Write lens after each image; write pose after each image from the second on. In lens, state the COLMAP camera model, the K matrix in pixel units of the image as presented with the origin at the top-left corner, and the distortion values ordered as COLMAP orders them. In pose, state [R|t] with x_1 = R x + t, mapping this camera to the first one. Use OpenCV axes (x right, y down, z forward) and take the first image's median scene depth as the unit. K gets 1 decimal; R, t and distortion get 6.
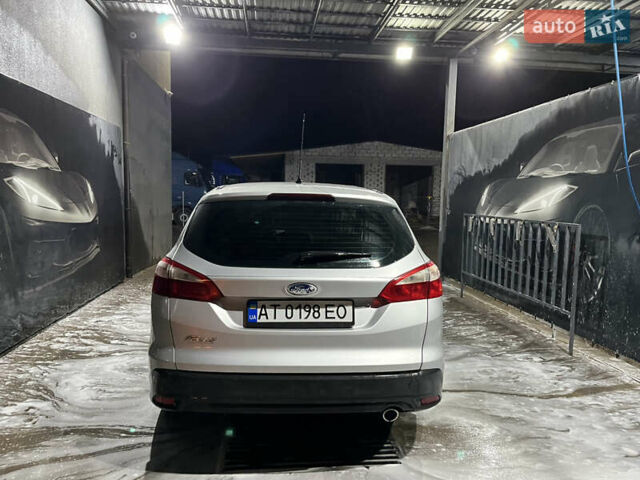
lens RADIAL K [[480.2, 0, 315.3], [0, 480.2, 240.5], [0, 0, 1]] dist [0.084051, -0.114500]
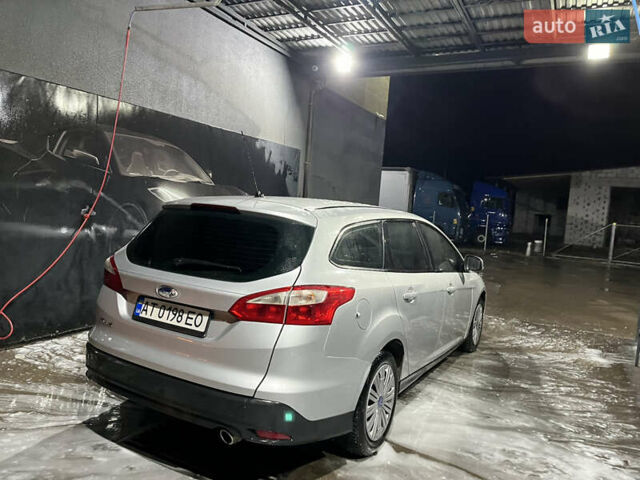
lens RADIAL K [[479.3, 0, 315.7], [0, 479.3, 236.6], [0, 0, 1]] dist [0.083589, -0.121485]
pose [[0.830273, 0.080605, -0.551498, 0.449546], [-0.108716, 0.993902, -0.018405, -0.020067], [0.546651, 0.075238, 0.833973, 0.151805]]
